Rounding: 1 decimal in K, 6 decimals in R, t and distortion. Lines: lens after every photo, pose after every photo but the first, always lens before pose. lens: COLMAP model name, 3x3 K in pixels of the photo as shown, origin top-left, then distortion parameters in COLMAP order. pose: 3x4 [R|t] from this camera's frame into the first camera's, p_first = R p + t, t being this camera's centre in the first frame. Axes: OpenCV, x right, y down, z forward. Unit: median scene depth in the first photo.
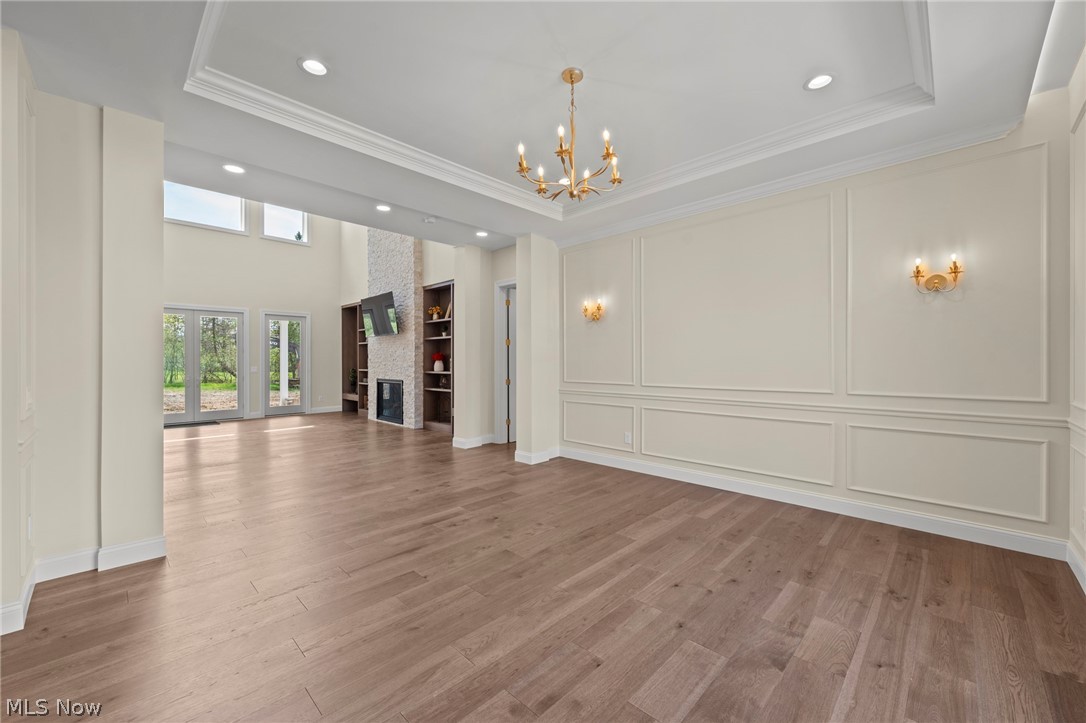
lens RADIAL K [[426.2, 0, 543.2], [0, 426.2, 362.3], [0, 0, 1]] dist [-0.001437, 0.001574]
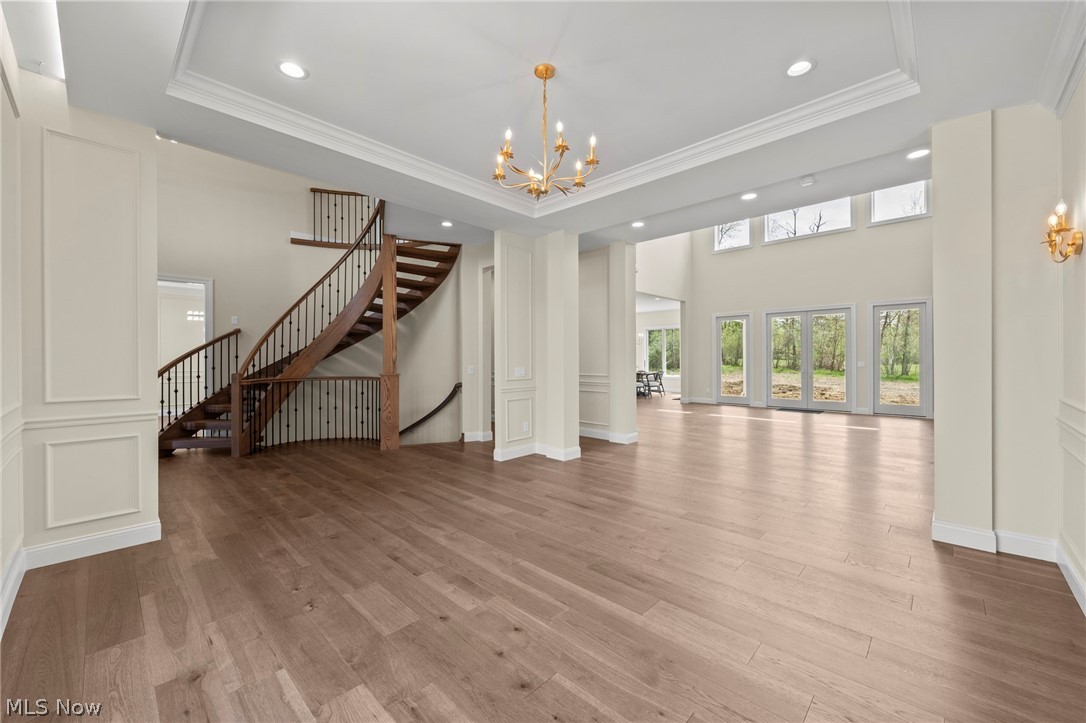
lens RADIAL K [[426.2, 0, 551.6], [0, 426.2, 359.0], [0, 0, 1]] dist [-0.001437, 0.001574]
pose [[0.015985, 0.001476, -0.999871, 1.080940], [0.005350, 0.999984, 0.001561, -0.000602], [0.999858, -0.005374, 0.015977, 1.003676]]
